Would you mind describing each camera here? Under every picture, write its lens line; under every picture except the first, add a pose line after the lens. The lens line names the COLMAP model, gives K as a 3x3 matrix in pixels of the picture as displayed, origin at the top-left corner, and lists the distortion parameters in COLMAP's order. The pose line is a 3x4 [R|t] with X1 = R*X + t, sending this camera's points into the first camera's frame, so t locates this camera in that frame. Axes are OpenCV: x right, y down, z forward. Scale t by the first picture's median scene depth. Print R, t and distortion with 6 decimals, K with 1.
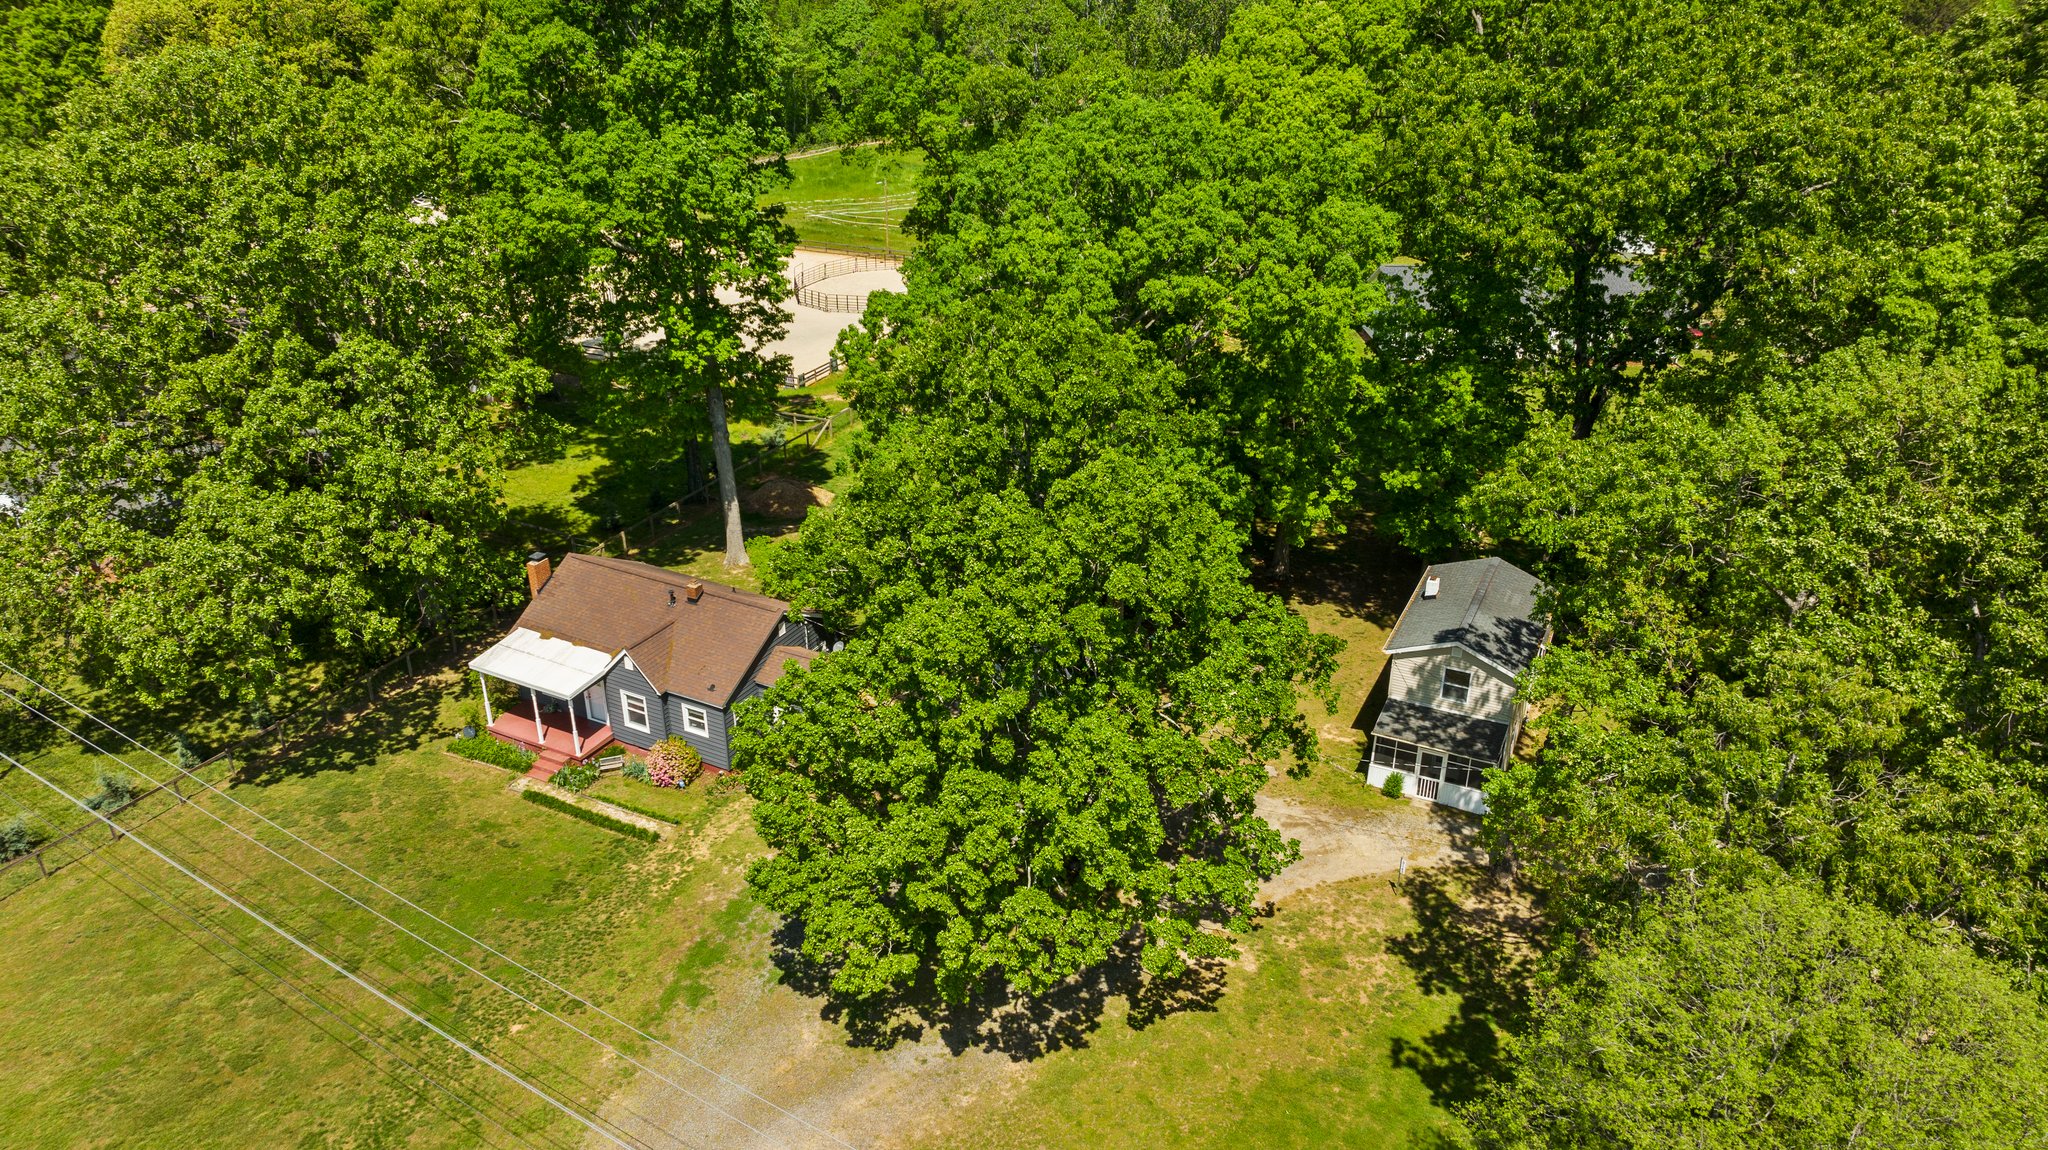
lens RADIAL K [[1410.2, 0, 1022.6], [0, 1410.2, 582.1], [0, 0, 1]] dist [-0.006995, -0.002662]
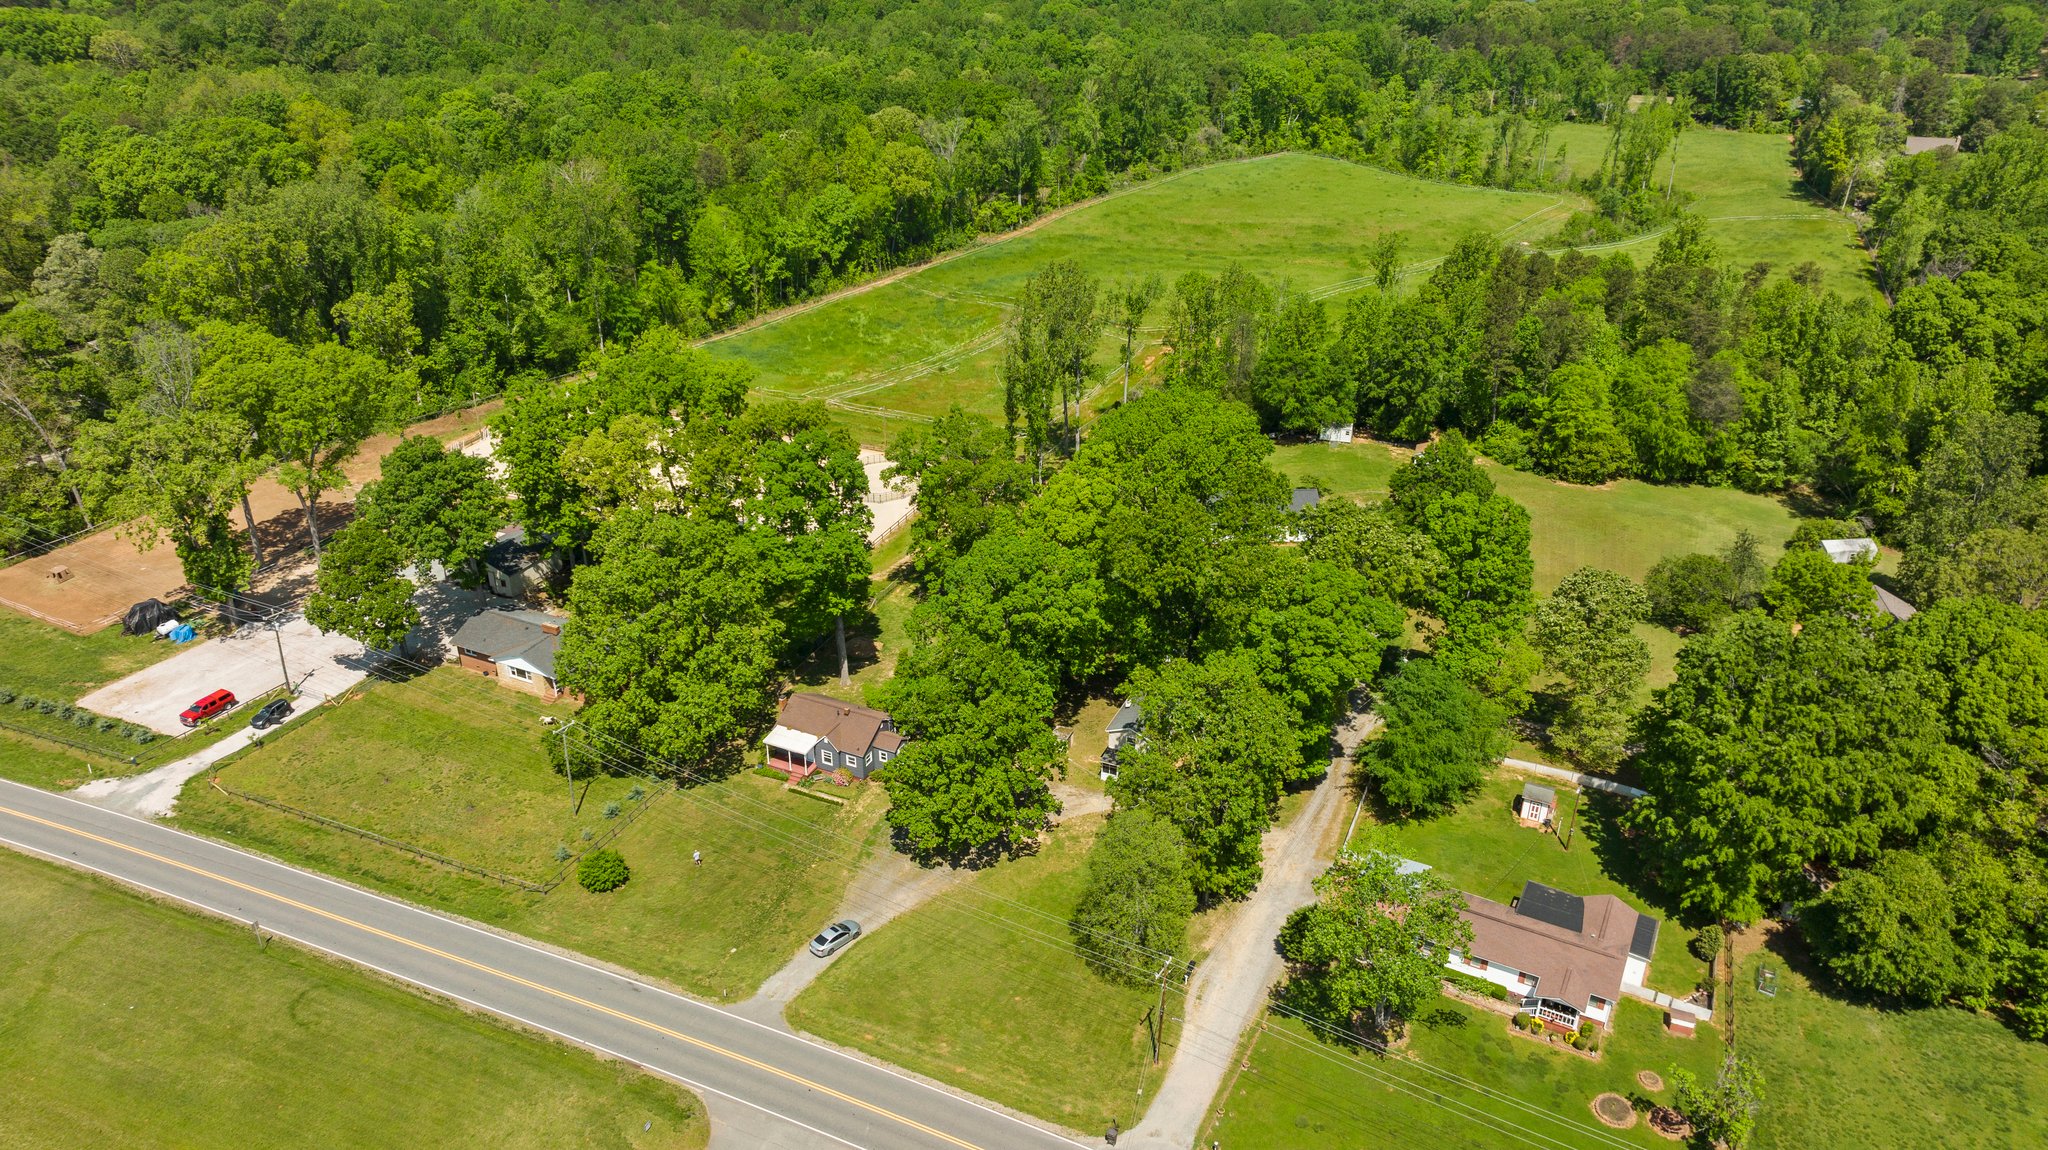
lens RADIAL K [[1410.2, 0, 1019.2], [0, 1410.2, 569.6], [0, 0, 1]] dist [-0.006995, -0.002662]
pose [[0.999300, -0.014848, 0.034349, 0.001594], [0.014260, 0.999748, 0.017322, -0.399572], [-0.034598, -0.016820, 0.999260, -2.189573]]
